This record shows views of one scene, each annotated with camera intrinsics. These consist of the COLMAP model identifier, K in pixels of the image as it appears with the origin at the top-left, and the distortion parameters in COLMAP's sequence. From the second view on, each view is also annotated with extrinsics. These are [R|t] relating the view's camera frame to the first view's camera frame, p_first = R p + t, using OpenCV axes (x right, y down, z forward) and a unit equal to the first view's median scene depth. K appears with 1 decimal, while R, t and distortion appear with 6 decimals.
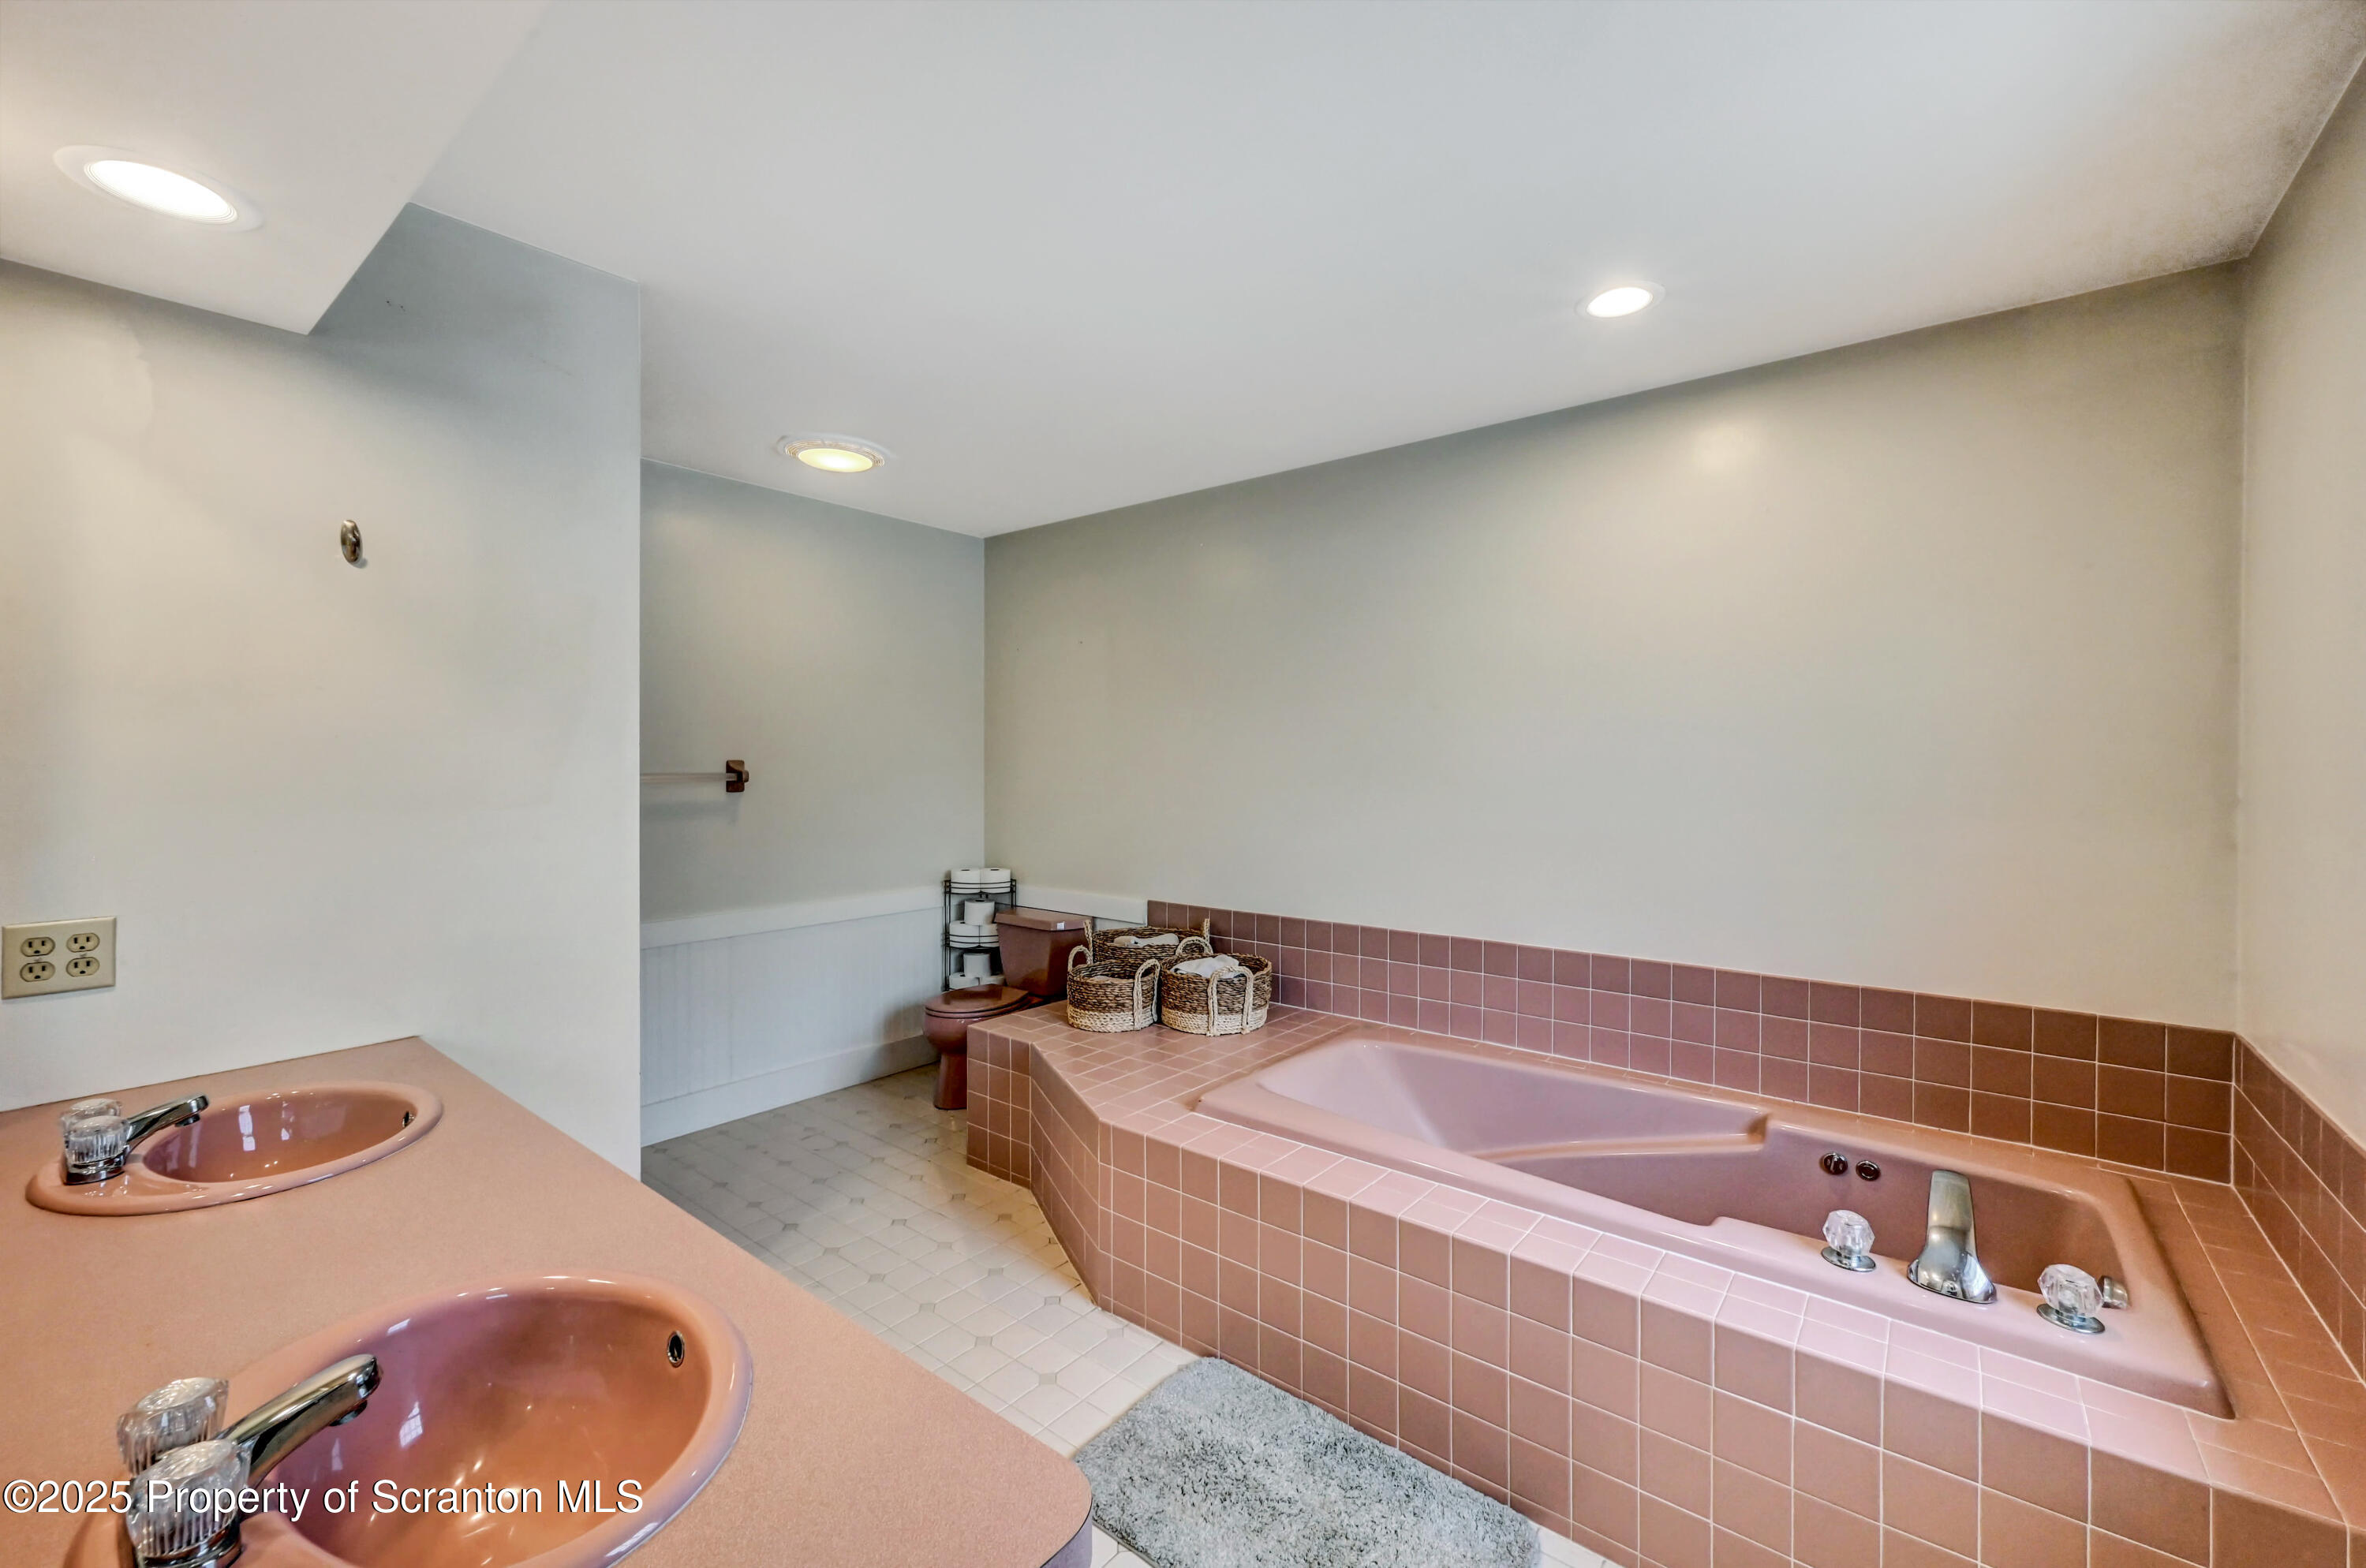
lens RADIAL K [[960.9, 0, 1179.1], [0, 960.9, 772.1], [0, 0, 1]] dist [-0.003989, 0.000724]
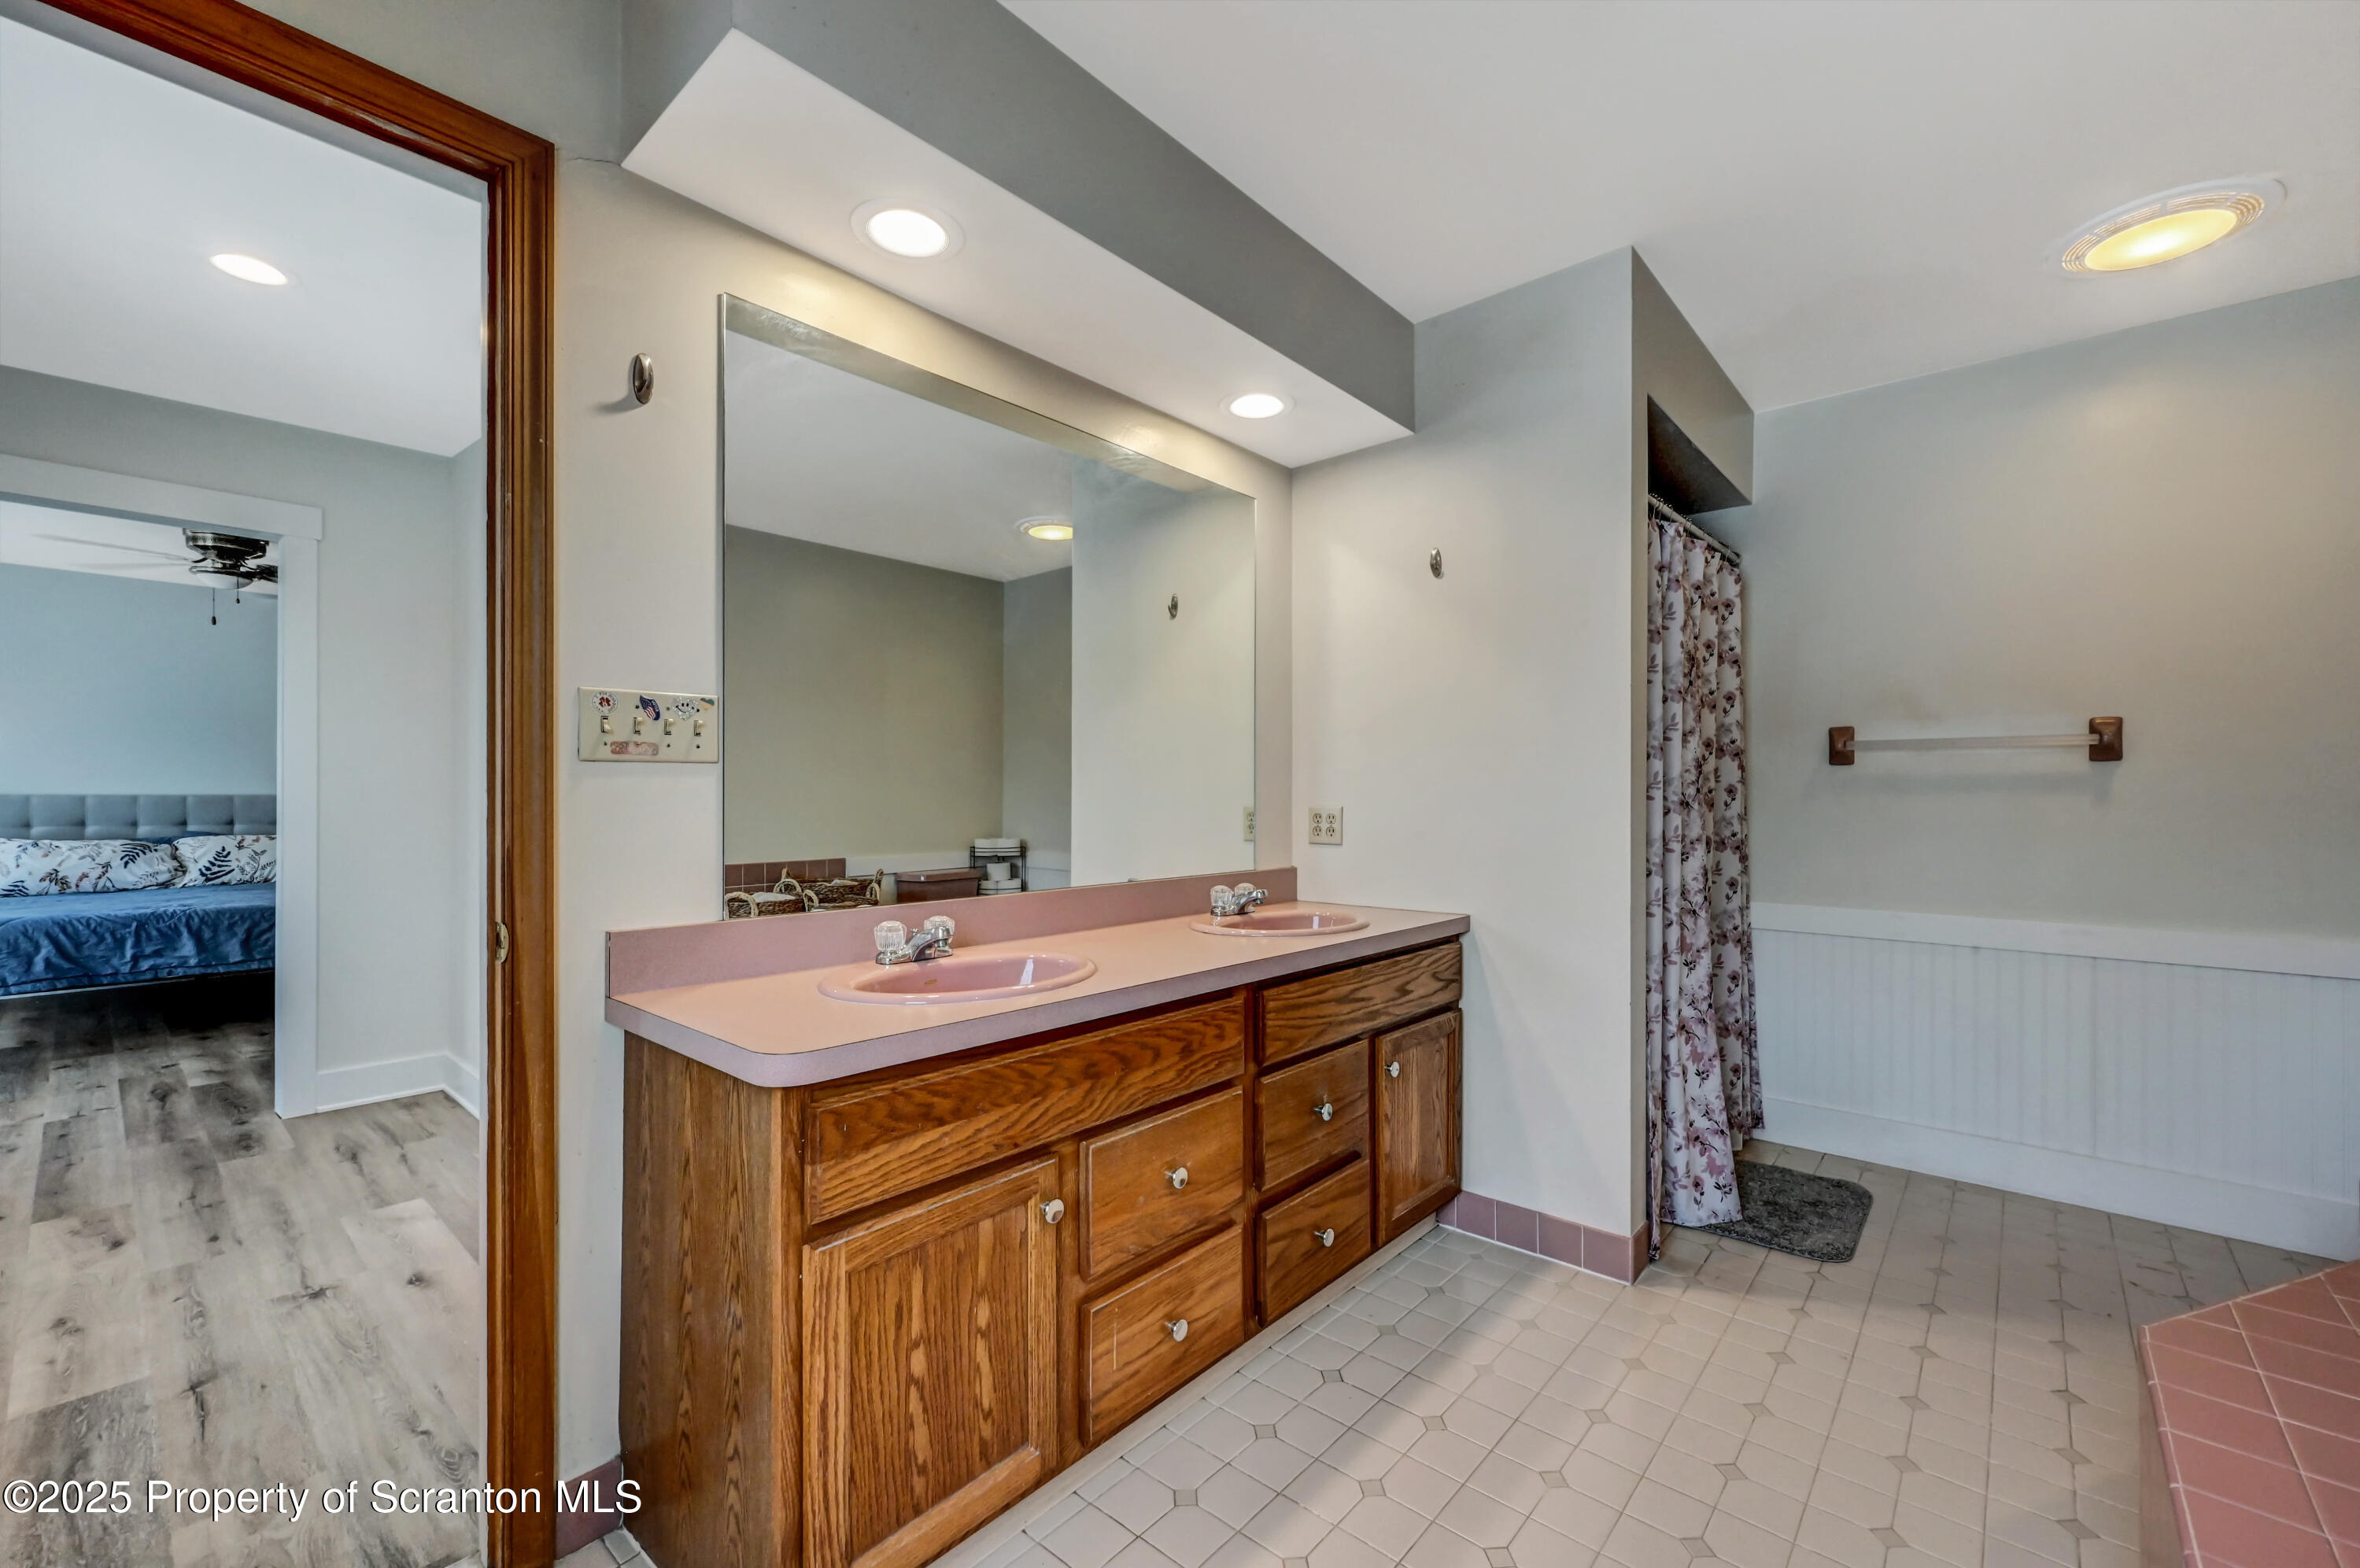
lens RADIAL K [[958.5, 0, 1177.5], [0, 958.5, 785.5], [0, 0, 1]] dist [-0.003989, 0.000724]
pose [[-0.043366, -0.000110, -0.999059, 0.554280], [-0.013145, 0.999913, 0.000460, 0.092015], [0.998973, 0.013152, -0.043364, 0.615122]]
